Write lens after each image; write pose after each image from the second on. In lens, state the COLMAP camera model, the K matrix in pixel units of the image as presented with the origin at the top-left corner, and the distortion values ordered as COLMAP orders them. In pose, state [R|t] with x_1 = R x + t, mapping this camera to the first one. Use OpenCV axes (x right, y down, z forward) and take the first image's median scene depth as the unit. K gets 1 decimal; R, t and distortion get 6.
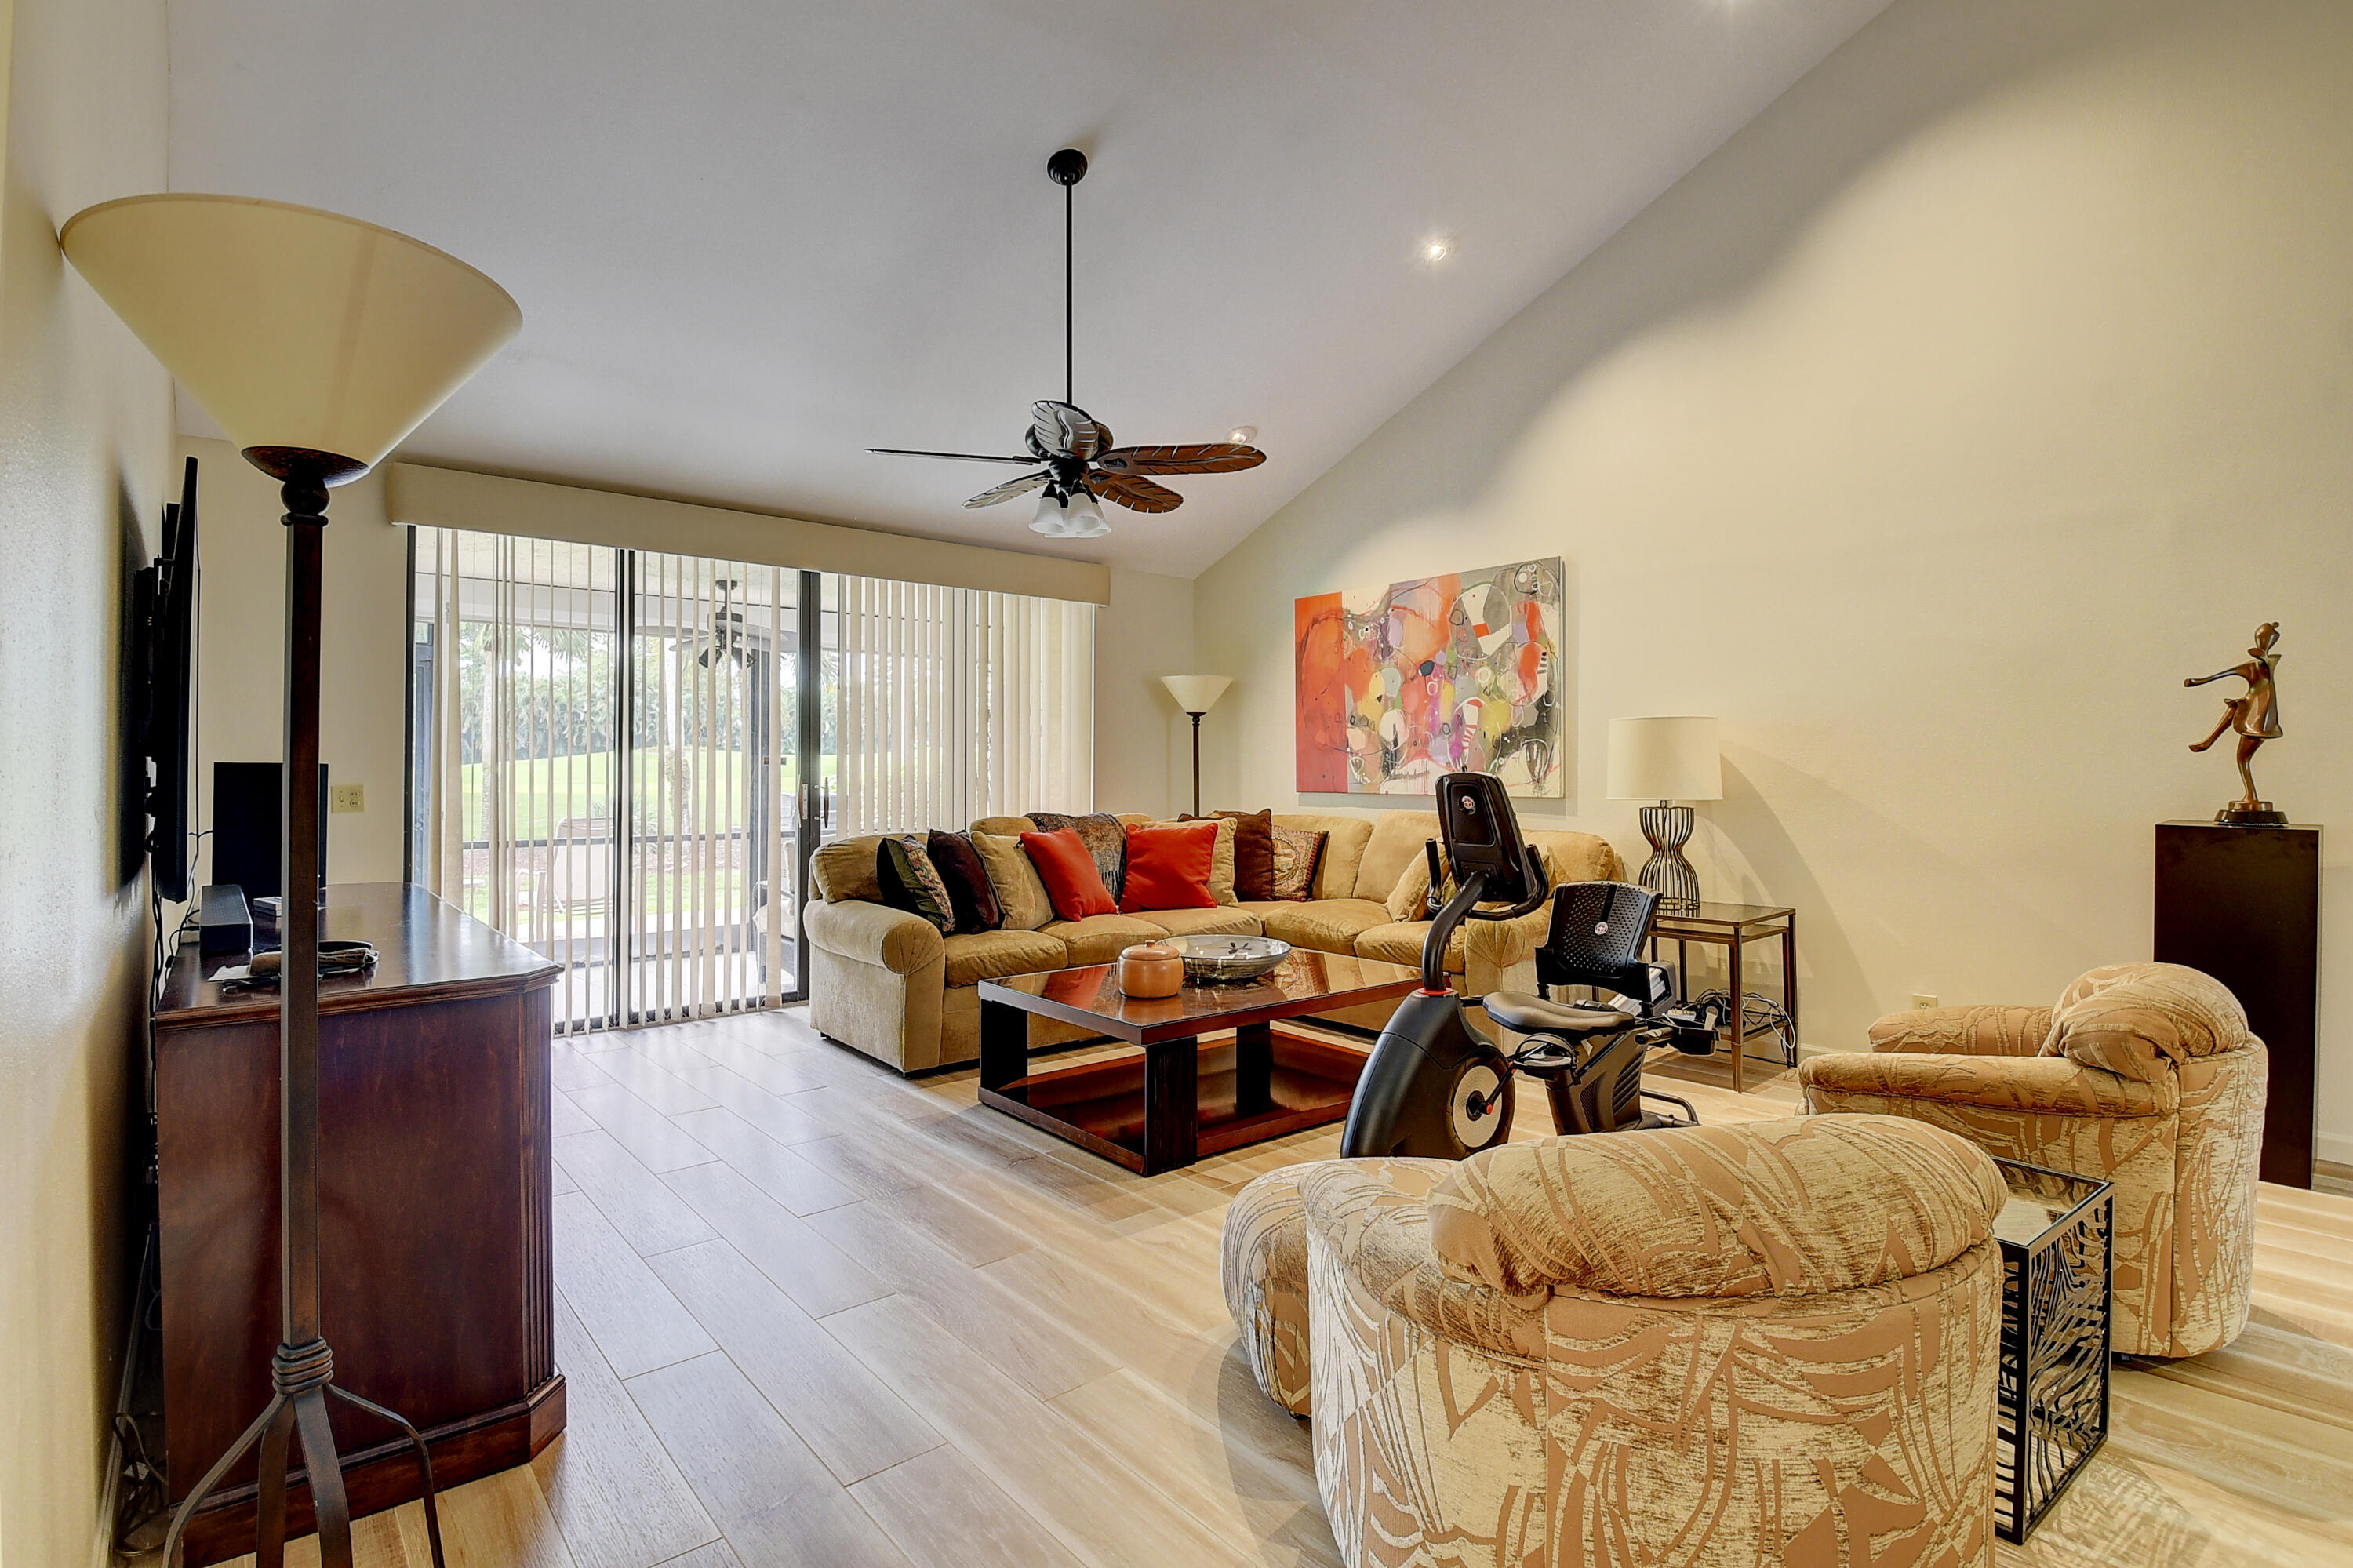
lens RADIAL K [[1134.6, 0, 1165.8], [0, 1134.6, 778.1], [0, 0, 1]] dist [-0.003675, -0.002191]
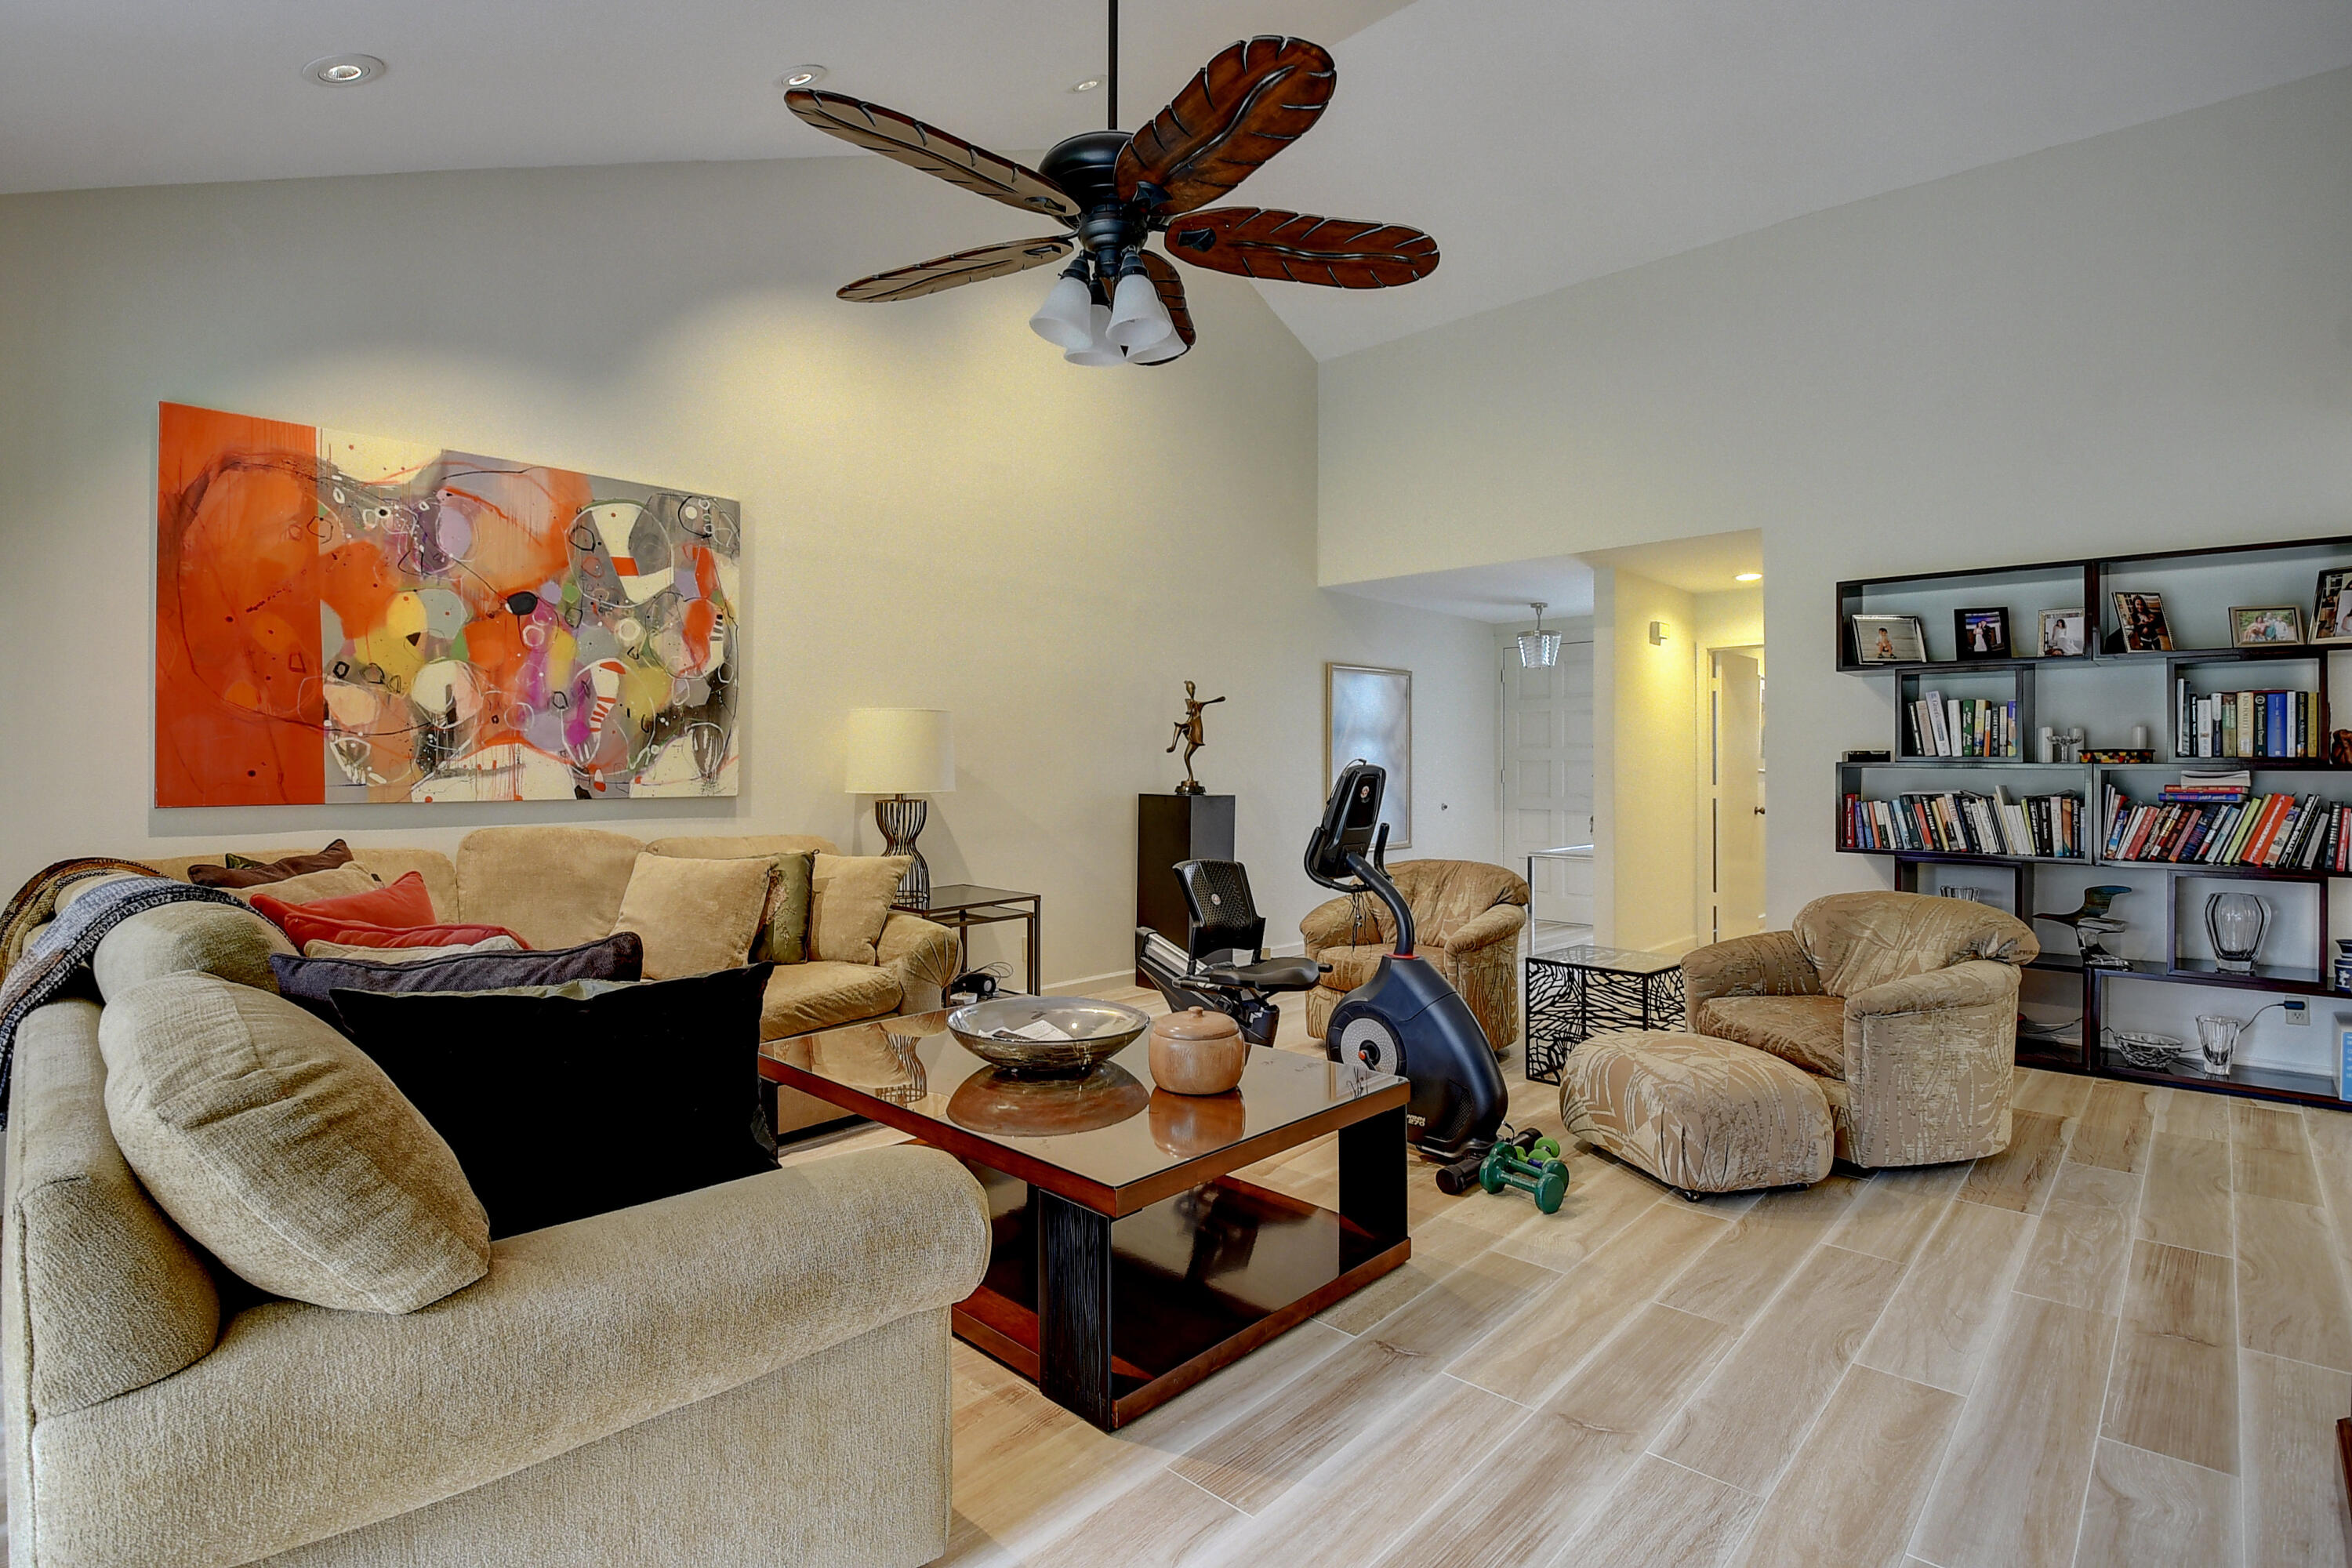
lens RADIAL K [[1134.1, 0, 1171.2], [0, 1134.1, 773.5], [0, 0, 1]] dist [-0.003675, -0.002191]
pose [[-0.123716, -0.016666, 0.992178, -0.484652], [-0.001316, 0.999861, 0.016631, -0.012251], [-0.992317, 0.000752, -0.123721, 0.757908]]
